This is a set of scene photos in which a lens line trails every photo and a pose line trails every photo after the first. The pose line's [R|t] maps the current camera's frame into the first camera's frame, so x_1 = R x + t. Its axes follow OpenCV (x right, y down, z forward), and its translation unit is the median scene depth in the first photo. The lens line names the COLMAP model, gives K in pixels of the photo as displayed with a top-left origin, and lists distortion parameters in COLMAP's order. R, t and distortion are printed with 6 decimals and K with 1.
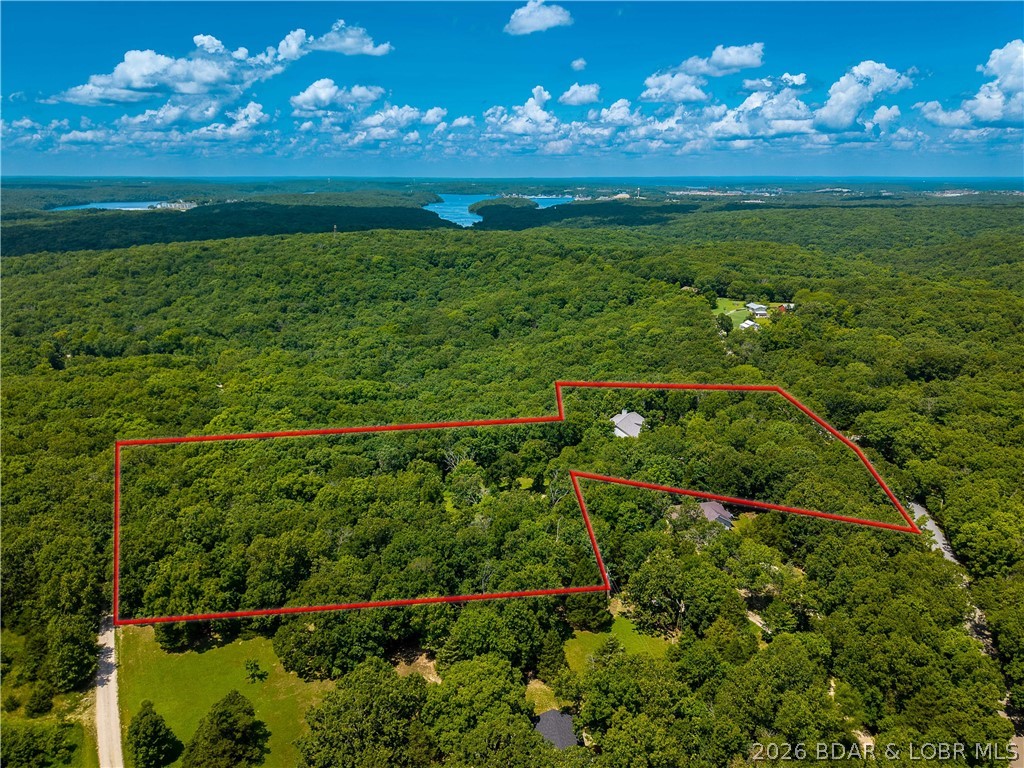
lens RADIAL K [[676.0, 0, 512.0], [0, 676.0, 384.0], [0, 0, 1]] dist [0.005213, -0.002997]
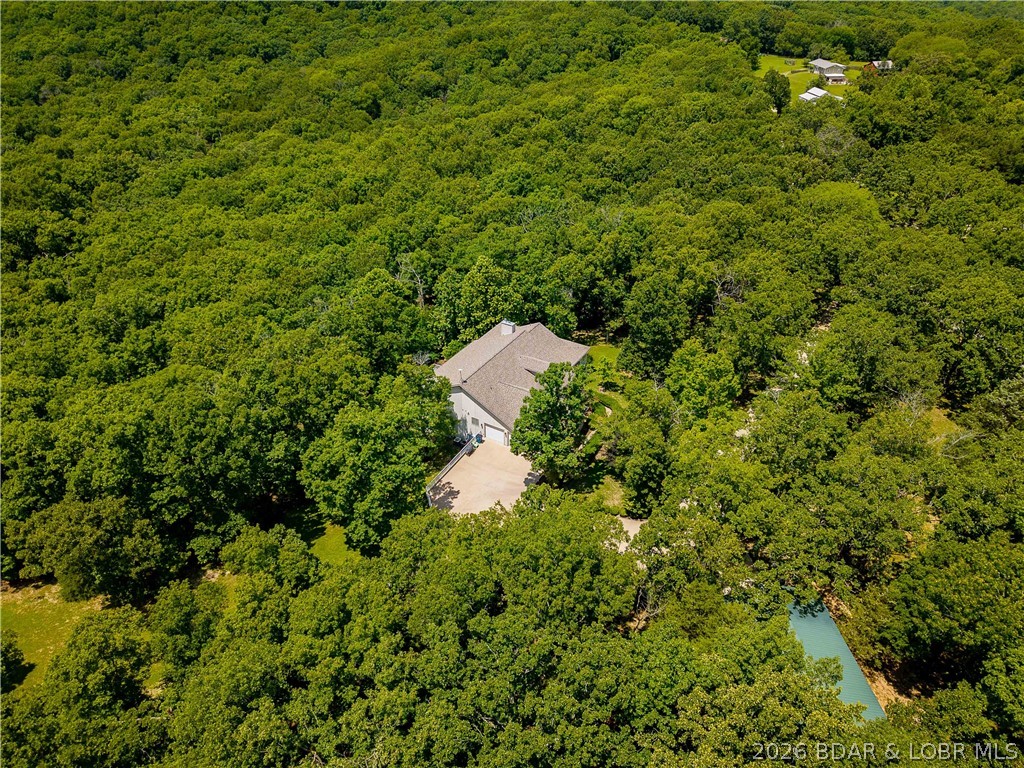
lens RADIAL K [[692.7, 0, 512.0], [0, 692.7, 384.0], [0, 0, 1]] dist [-0.002498, 0.003037]
pose [[0.999973, 0.007224, -0.000951, 0.152621], [-0.006658, 0.958909, 0.283635, -0.029566], [0.002961, -0.283621, 0.958932, 0.578307]]
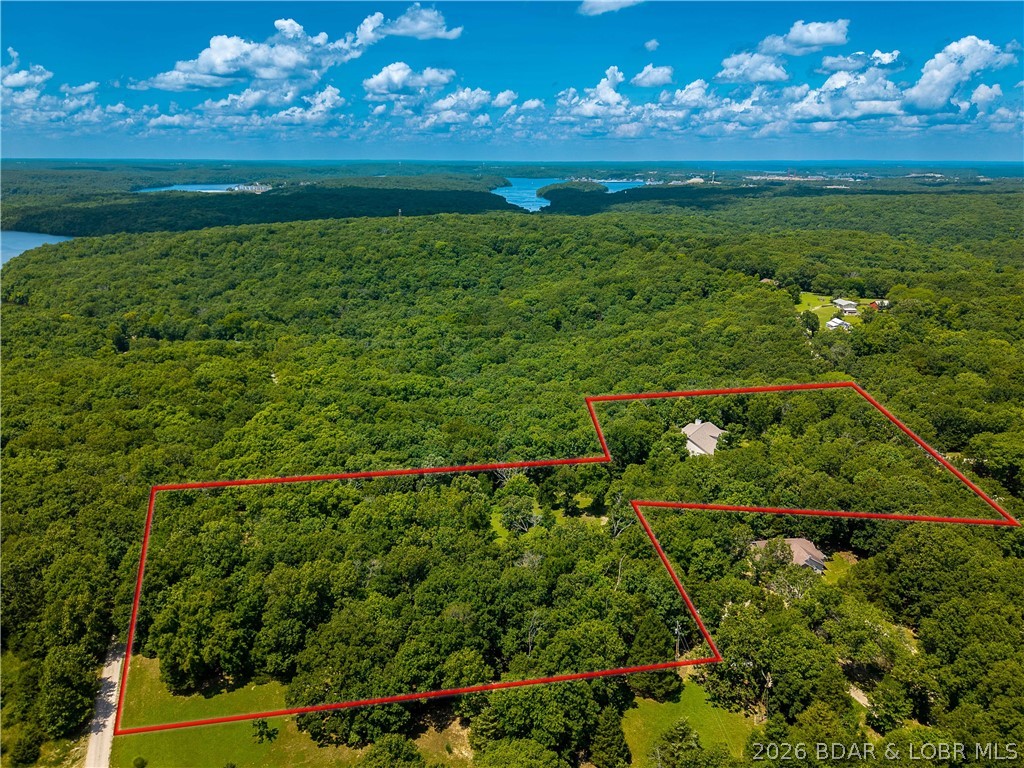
lens RADIAL K [[676.0, 0, 512.0], [0, 676.0, 384.0], [0, 0, 1]] dist [0.005213, -0.002997]
pose [[0.995218, 0.032209, -0.092220, 0.001689], [-0.030182, 0.999273, 0.023289, -0.020444], [0.092903, -0.020394, 0.995466, 0.073956]]
